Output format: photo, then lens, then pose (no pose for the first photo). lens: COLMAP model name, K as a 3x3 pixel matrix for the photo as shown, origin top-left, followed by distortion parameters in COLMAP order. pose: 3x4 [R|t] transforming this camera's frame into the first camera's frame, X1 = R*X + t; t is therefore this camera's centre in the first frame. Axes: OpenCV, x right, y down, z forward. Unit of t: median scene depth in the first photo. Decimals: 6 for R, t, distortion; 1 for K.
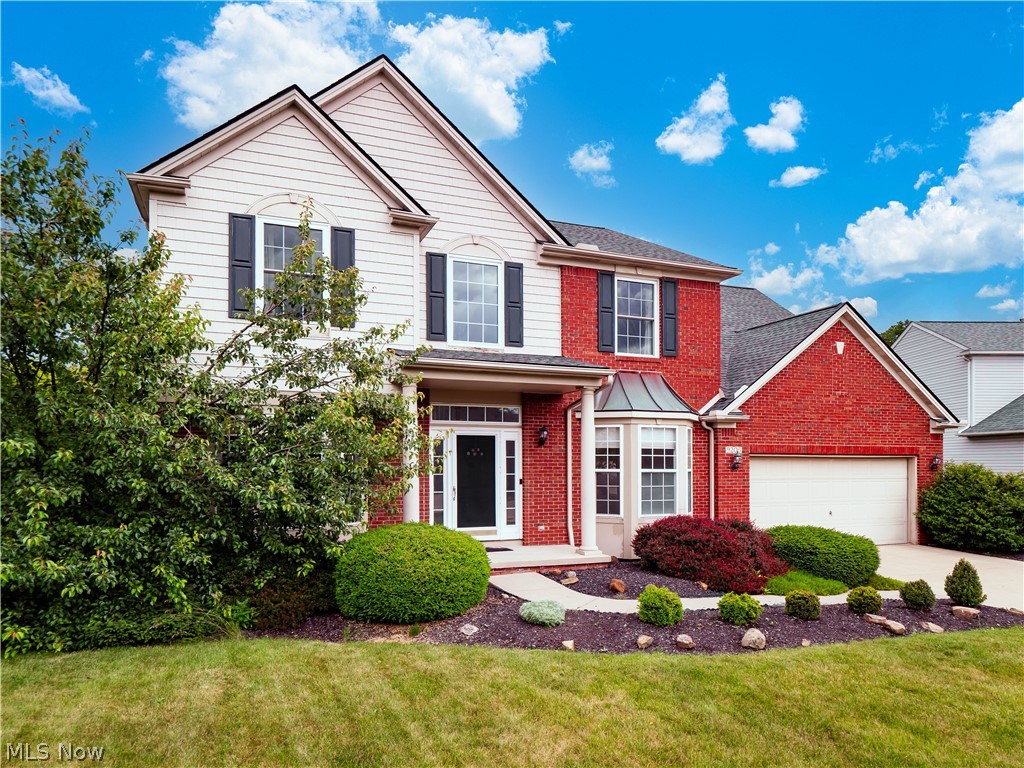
lens RADIAL K [[609.5, 0, 512.3], [0, 609.5, 398.7], [0, 0, 1]] dist [0.019483, 0.001316]
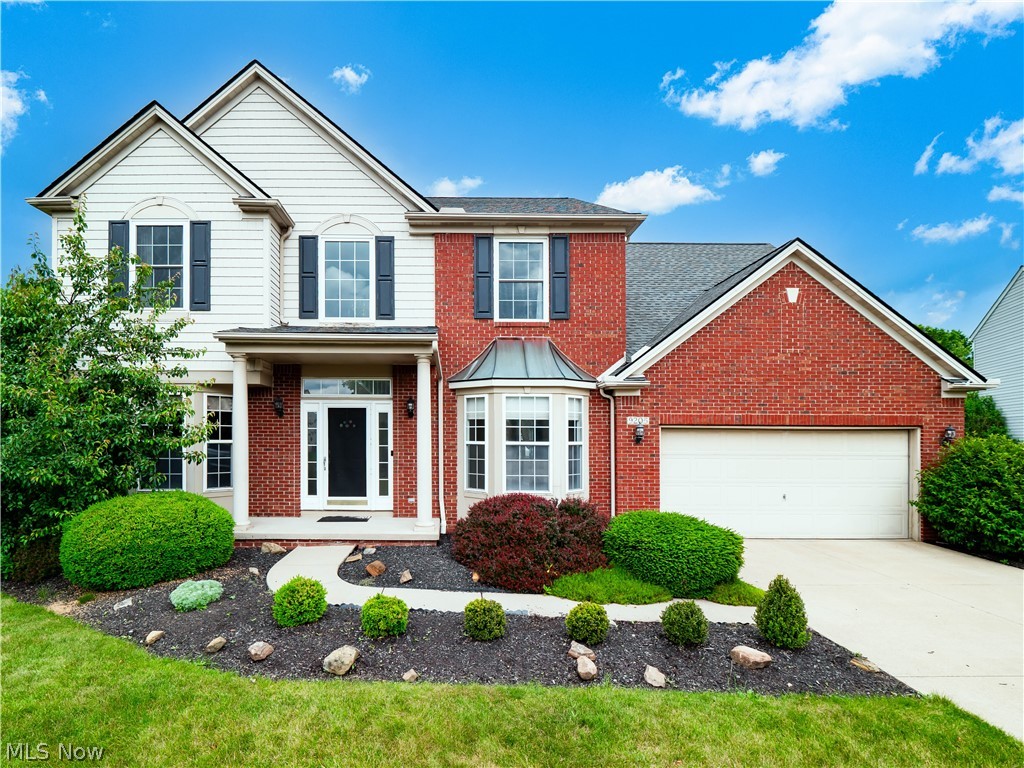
lens RADIAL K [[509.5, 0, 512.2], [0, 509.5, 389.7], [0, 0, 1]] dist [0.000785, -0.002028]
pose [[0.941462, -0.027169, -0.336022, 0.474443], [0.031081, 0.999497, 0.006268, 0.031583], [0.335683, -0.016345, 0.941833, 0.271629]]
